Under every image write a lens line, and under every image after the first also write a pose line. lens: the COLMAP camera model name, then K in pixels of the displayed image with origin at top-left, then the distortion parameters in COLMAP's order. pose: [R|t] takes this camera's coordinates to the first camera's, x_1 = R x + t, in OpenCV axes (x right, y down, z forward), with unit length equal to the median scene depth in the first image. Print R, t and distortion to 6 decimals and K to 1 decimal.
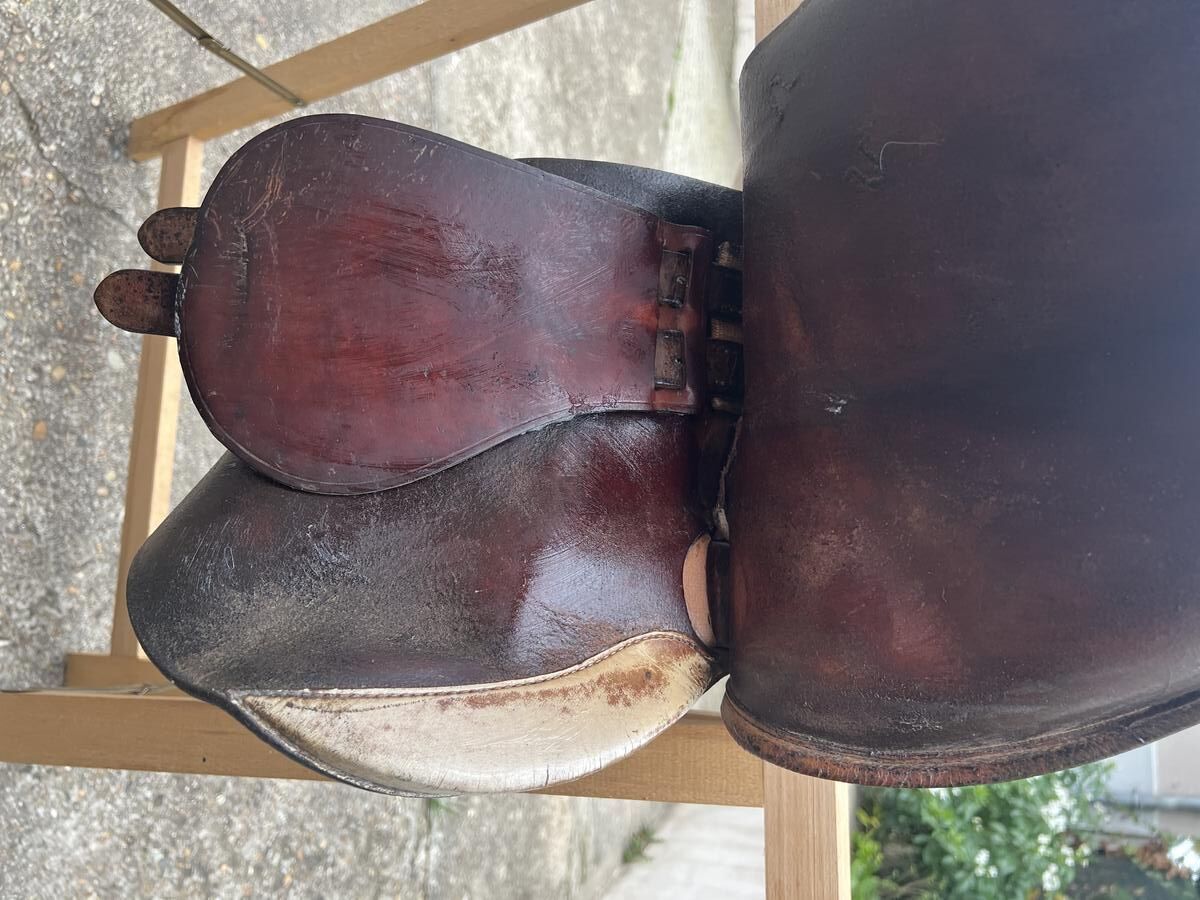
lens RADIAL K [[902.6, 0, 628.4], [0, 902.6, 455.6], [0, 0, 1]] dist [0.051069, -0.091328]
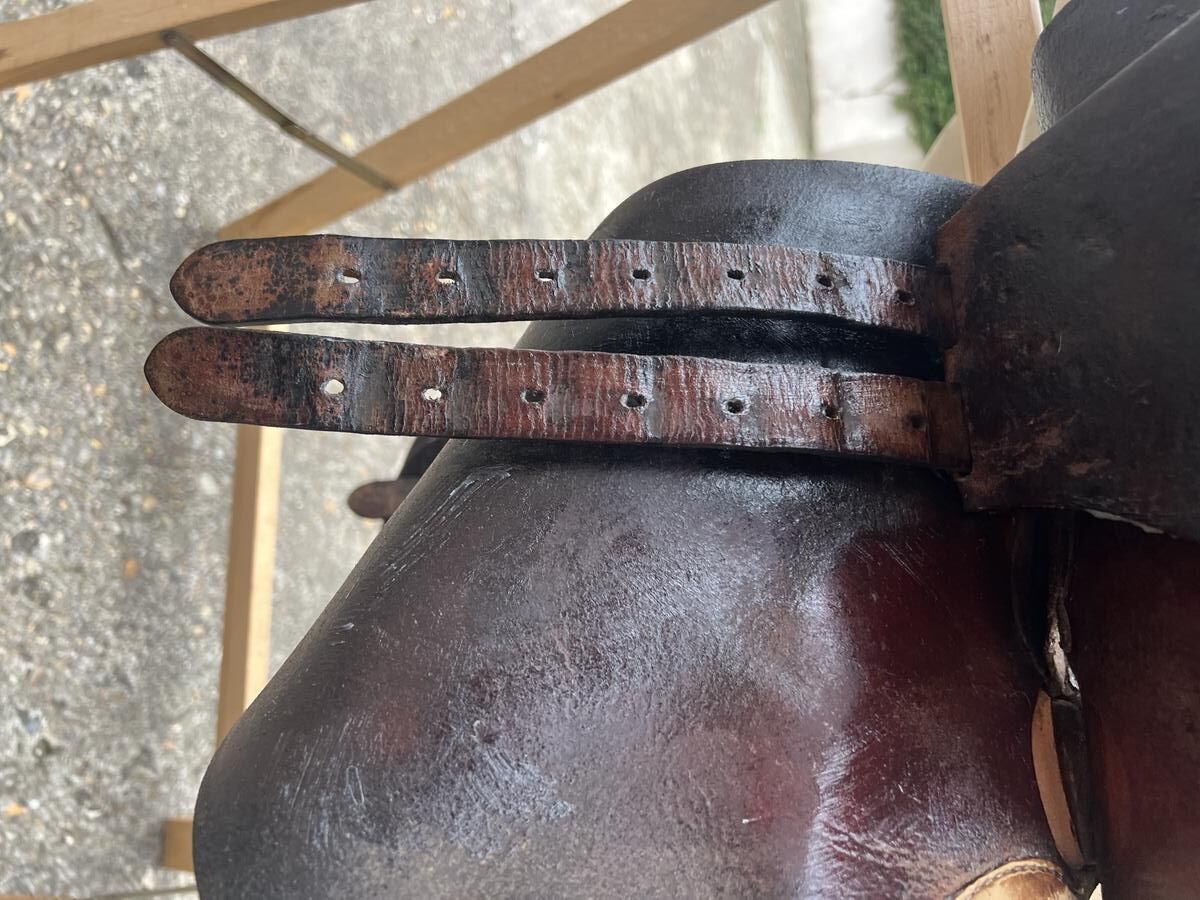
lens RADIAL K [[906.4, 0, 627.1], [0, 906.4, 486.8], [0, 0, 1]] dist [0.007457, -0.072075]
pose [[0.993836, -0.066868, -0.088428, -0.154062], [0.060342, 0.995392, -0.074517, -0.026384], [0.093004, 0.068721, 0.993291, 0.321975]]
